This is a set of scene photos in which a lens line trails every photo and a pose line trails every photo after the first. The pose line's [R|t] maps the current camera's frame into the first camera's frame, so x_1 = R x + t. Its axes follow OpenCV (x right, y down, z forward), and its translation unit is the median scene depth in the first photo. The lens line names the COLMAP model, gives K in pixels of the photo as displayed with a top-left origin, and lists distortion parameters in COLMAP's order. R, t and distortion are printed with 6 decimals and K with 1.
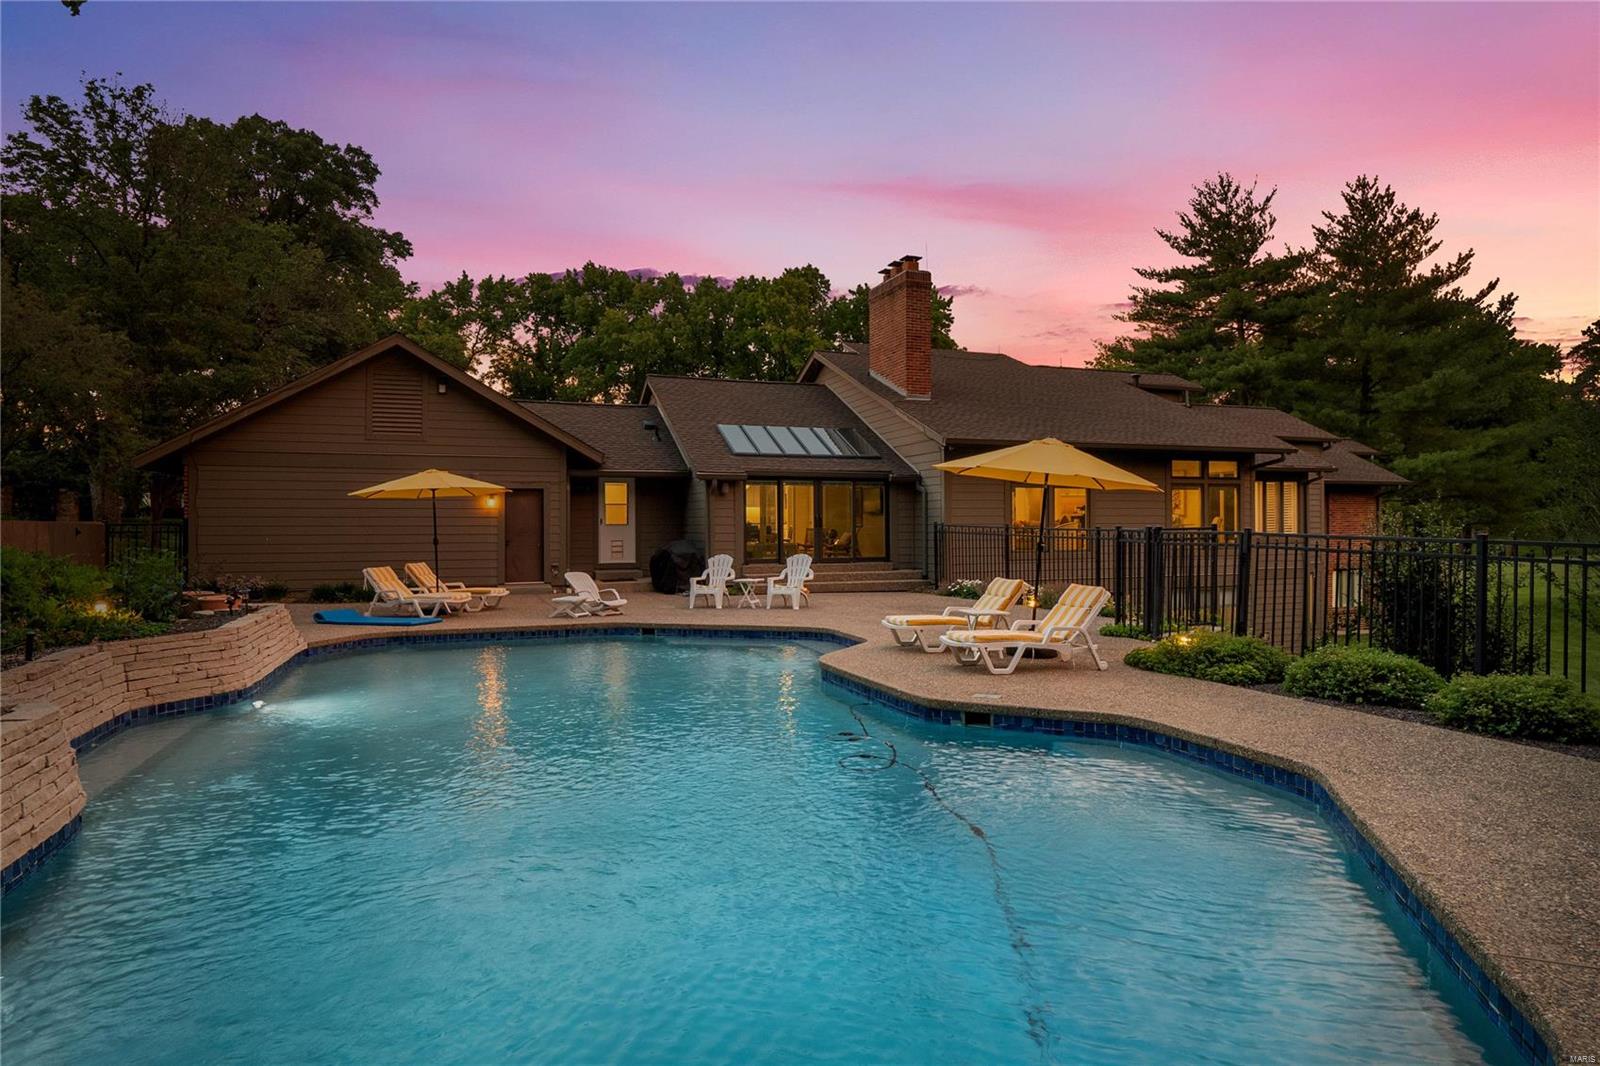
lens RADIAL K [[921.1, 0, 795.1], [0, 921.1, 533.4], [0, 0, 1]] dist [0.004742, 0.007464]
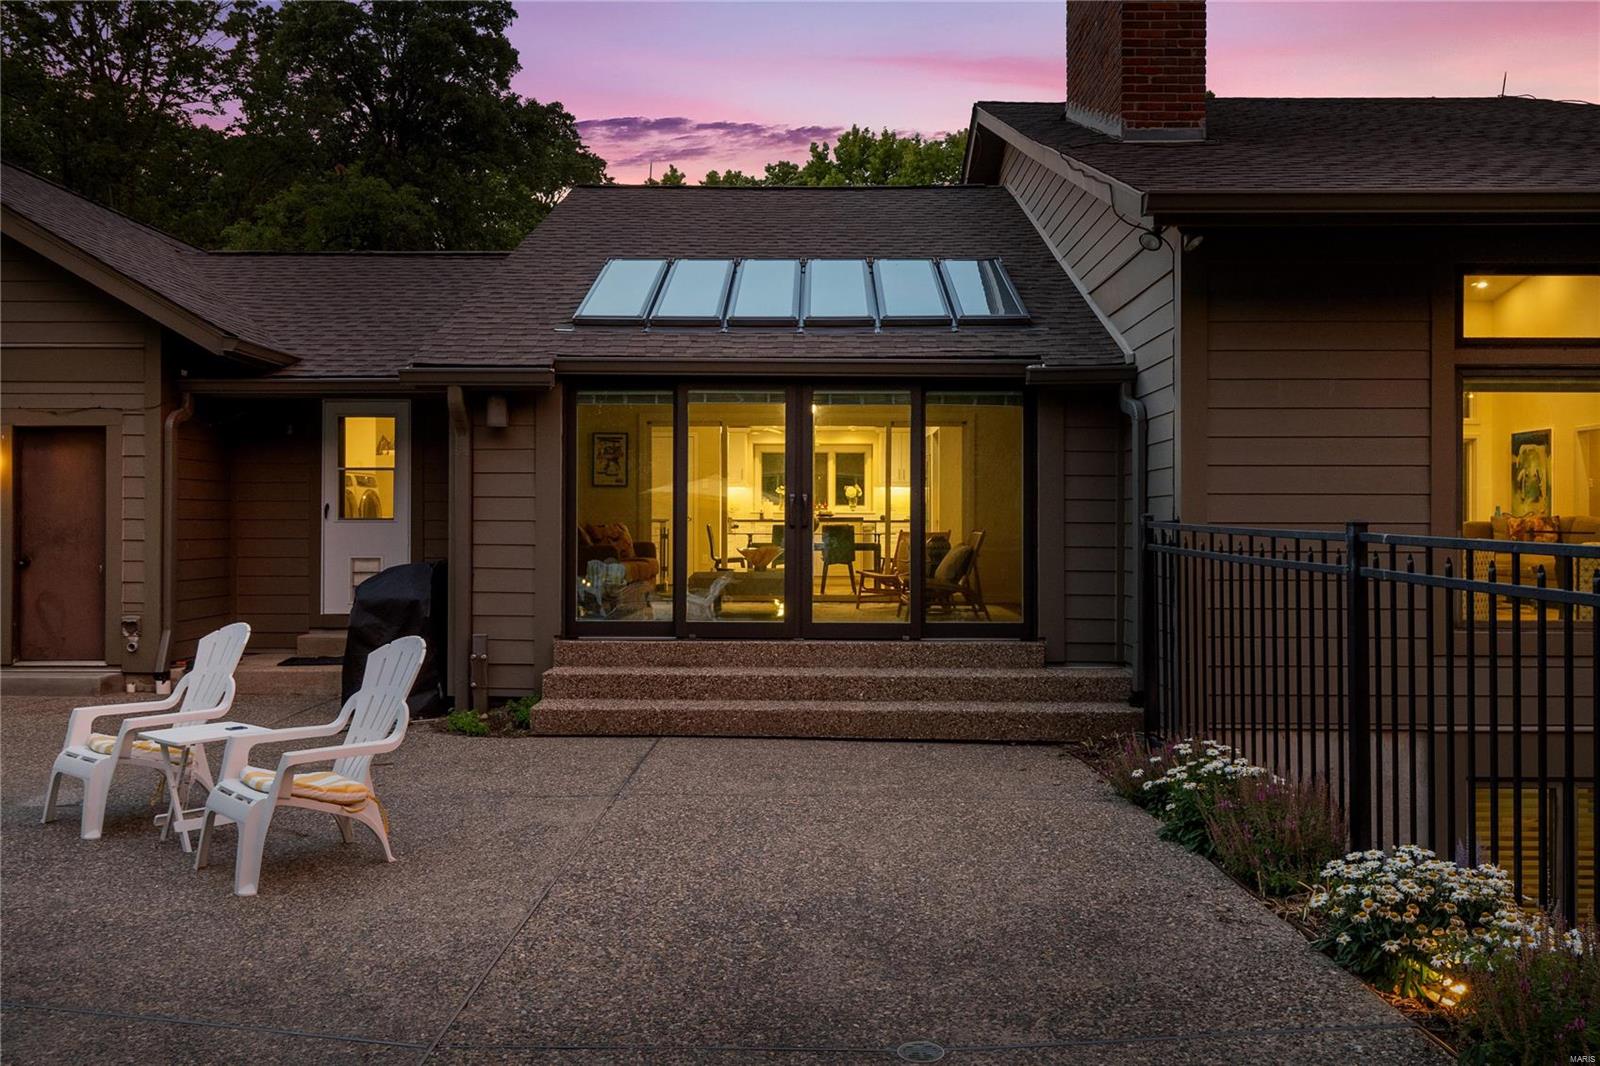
lens RADIAL K [[1220.8, 0, 796.1], [0, 1220.8, 520.3], [0, 0, 1]] dist [-0.010222, -0.008431]
pose [[0.934152, 0.005182, -0.356839, 0.163604], [-0.010695, 0.999852, -0.013480, -0.003741], [0.356716, 0.016409, 0.934069, 0.536803]]
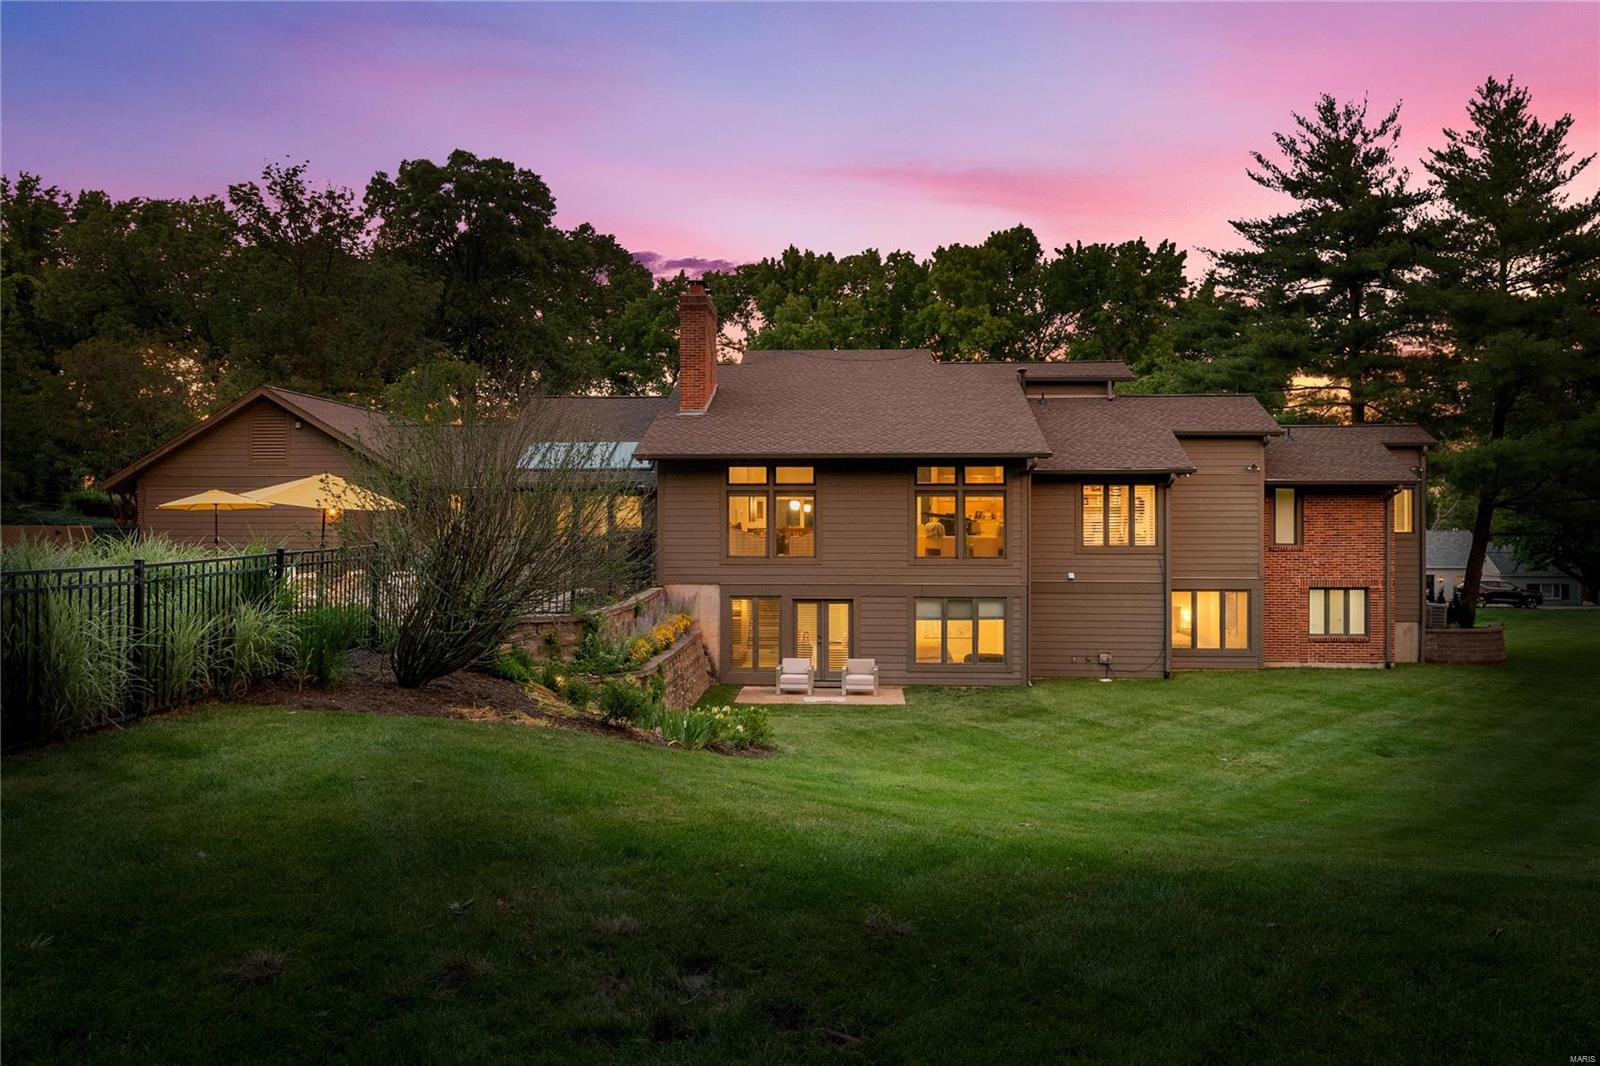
lens RADIAL K [[1220.8, 0, 799.7], [0, 1220.8, 527.6], [0, 0, 1]] dist [-0.010222, -0.008431]
pose [[0.901365, 0.004407, -0.433039, 0.851074], [-0.012064, 0.999816, -0.014936, 0.005502], [0.432893, 0.018687, 0.901252, -0.213129]]
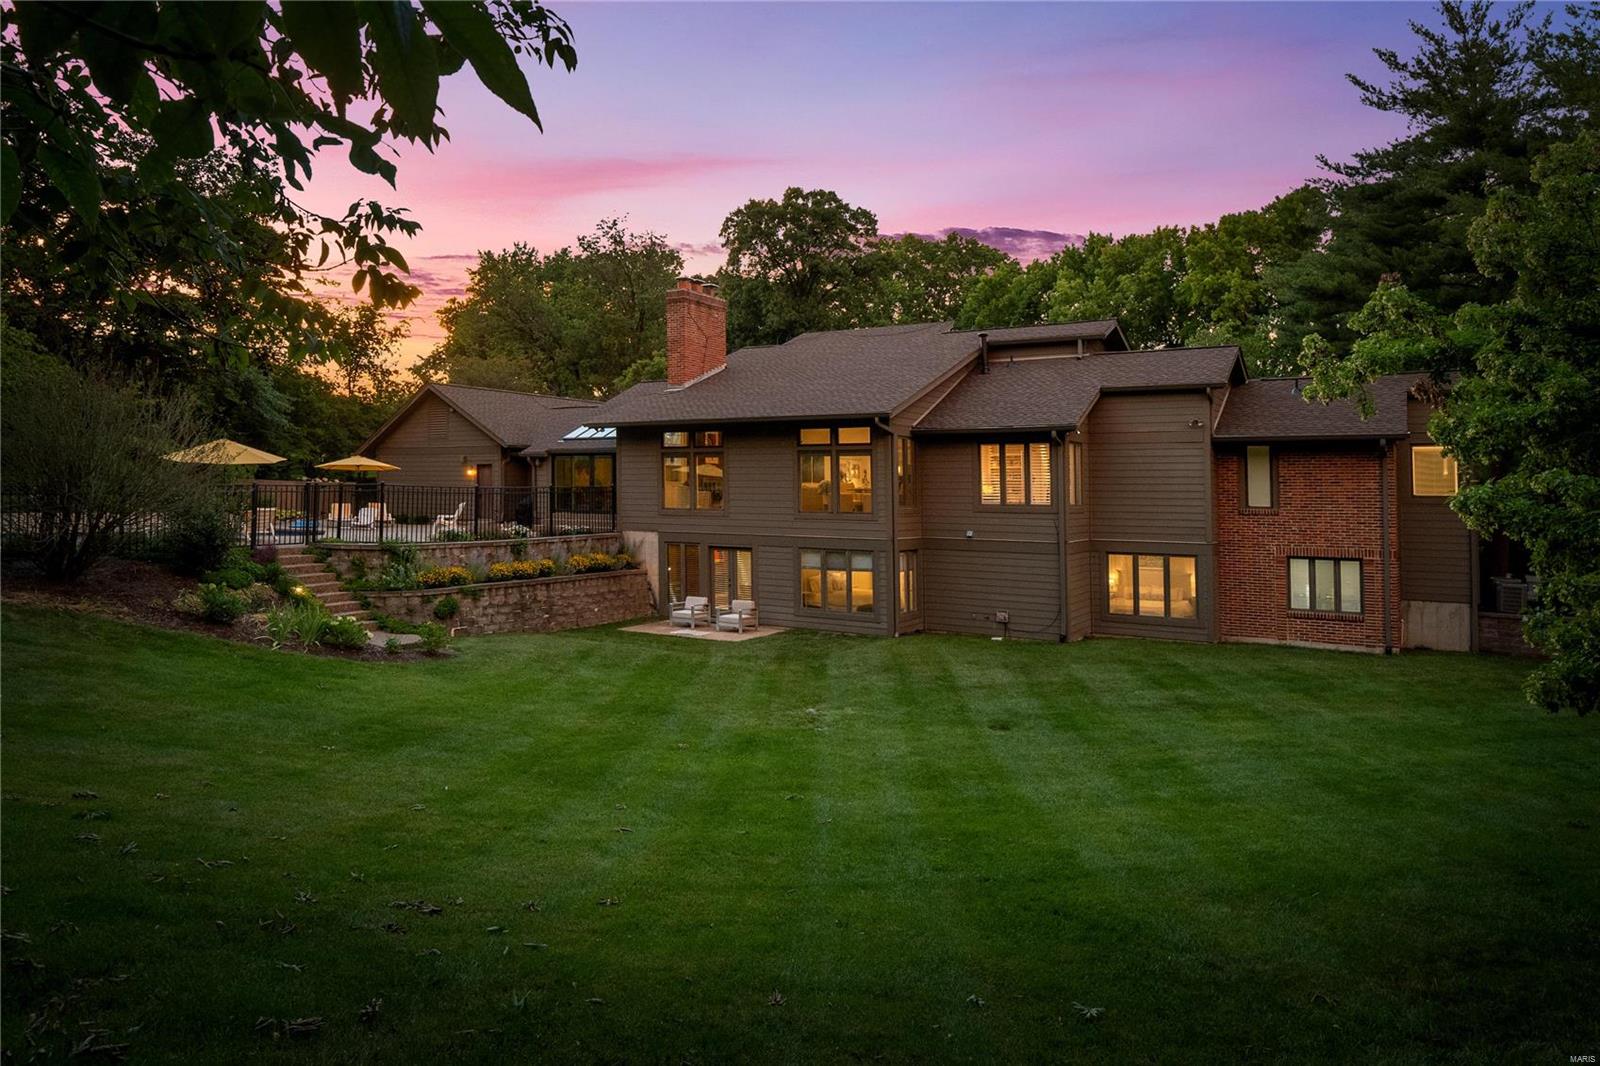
lens RADIAL K [[1023.9, 0, 761.7], [0, 1023.9, 489.3], [0, 0, 1]] dist [0.025701, 0.001820]
pose [[0.585819, 0.006921, -0.810412, 1.330731], [-0.027636, 0.999553, -0.011441, 0.004998], [0.809971, 0.029098, 0.585748, 0.259999]]
